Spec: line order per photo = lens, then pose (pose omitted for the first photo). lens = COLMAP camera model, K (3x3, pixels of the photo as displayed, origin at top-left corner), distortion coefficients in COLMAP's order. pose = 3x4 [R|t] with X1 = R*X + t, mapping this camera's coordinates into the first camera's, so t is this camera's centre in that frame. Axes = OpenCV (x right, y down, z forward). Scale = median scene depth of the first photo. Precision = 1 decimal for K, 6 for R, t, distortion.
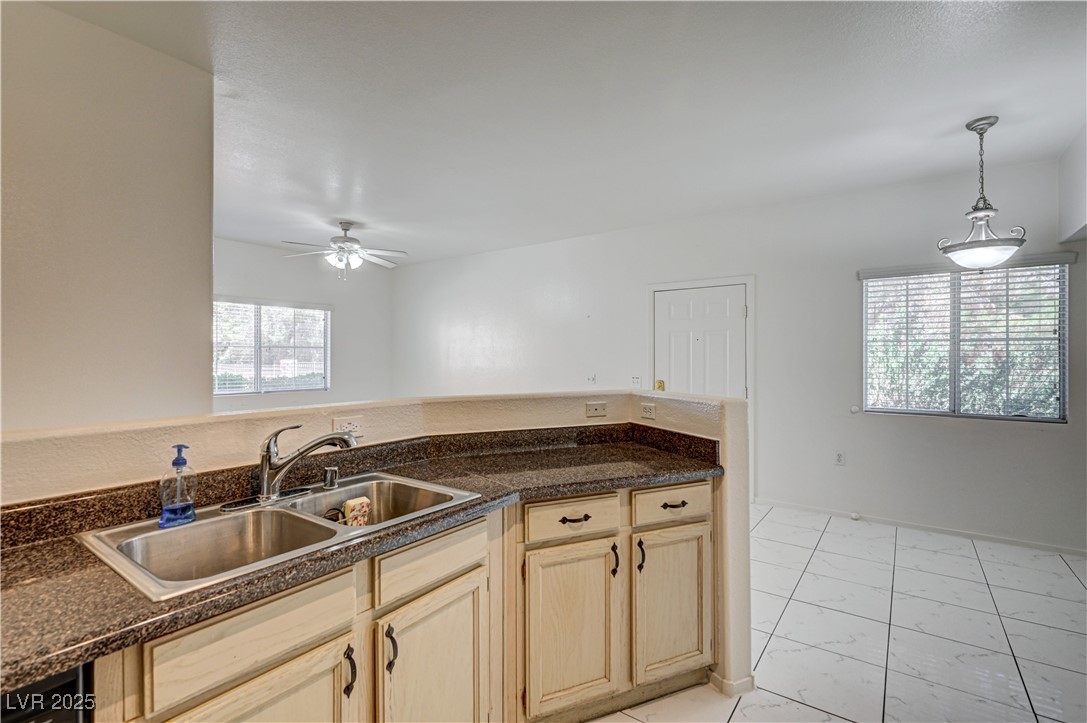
lens RADIAL K [[501.1, 0, 542.1], [0, 501.1, 358.5], [0, 0, 1]] dist [0.004813, 0.000498]
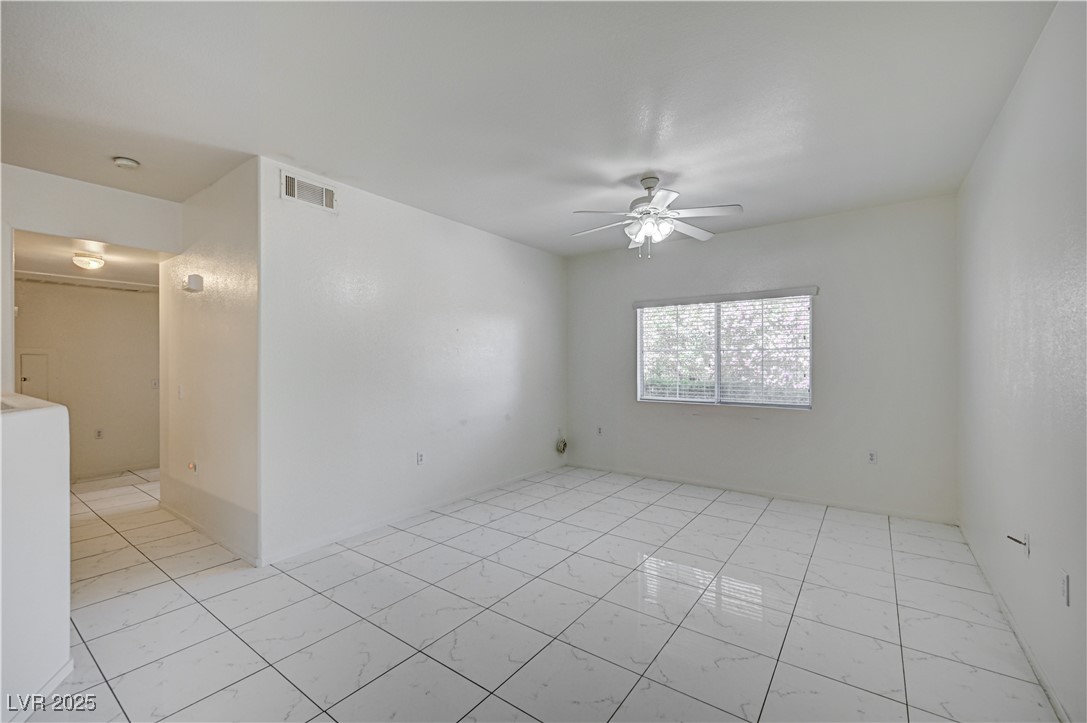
lens RADIAL K [[453.5, 0, 543.6], [0, 453.5, 364.2], [0, 0, 1]] dist [-0.000419, -0.000001]
pose [[-0.000864, 0.001228, -0.999999, 0.340869], [0.003232, 0.999994, 0.001225, -0.001803], [0.999994, -0.003231, -0.000868, 1.067297]]
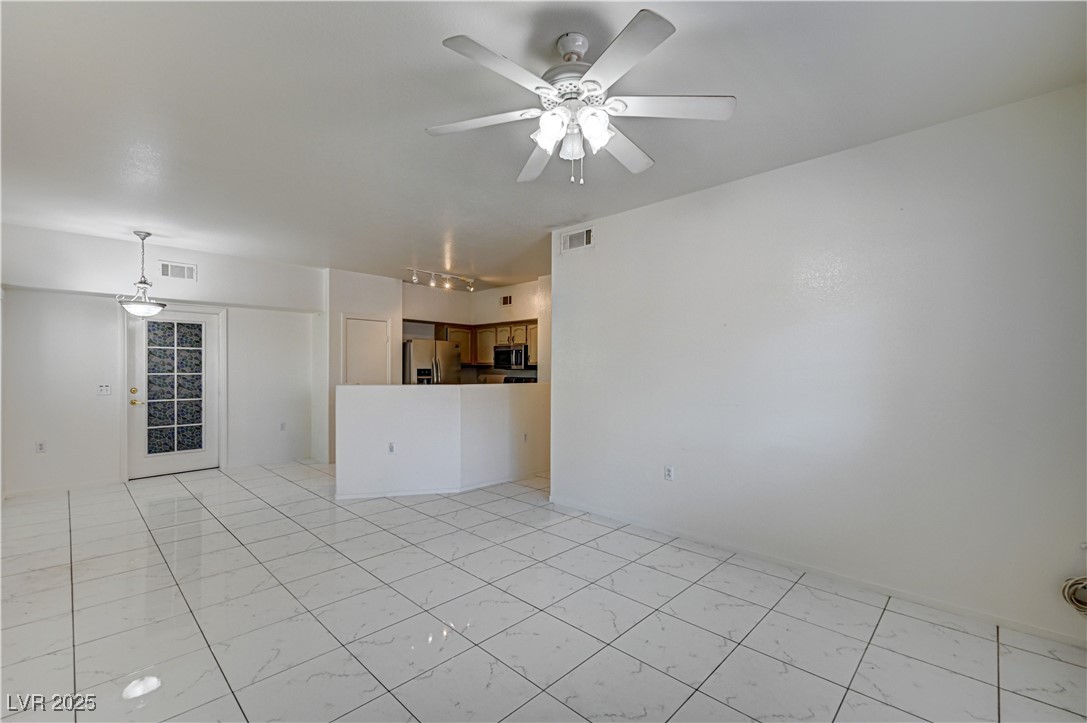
lens RADIAL K [[463.4, 0, 541.6], [0, 463.4, 367.8], [0, 0, 1]] dist [-0.000197, -0.000183]
pose [[-0.989447, -0.004826, 0.144817, -0.542372], [-0.005355, 0.999980, -0.003264, -0.000955], [-0.144799, -0.004005, -0.989453, 1.746577]]
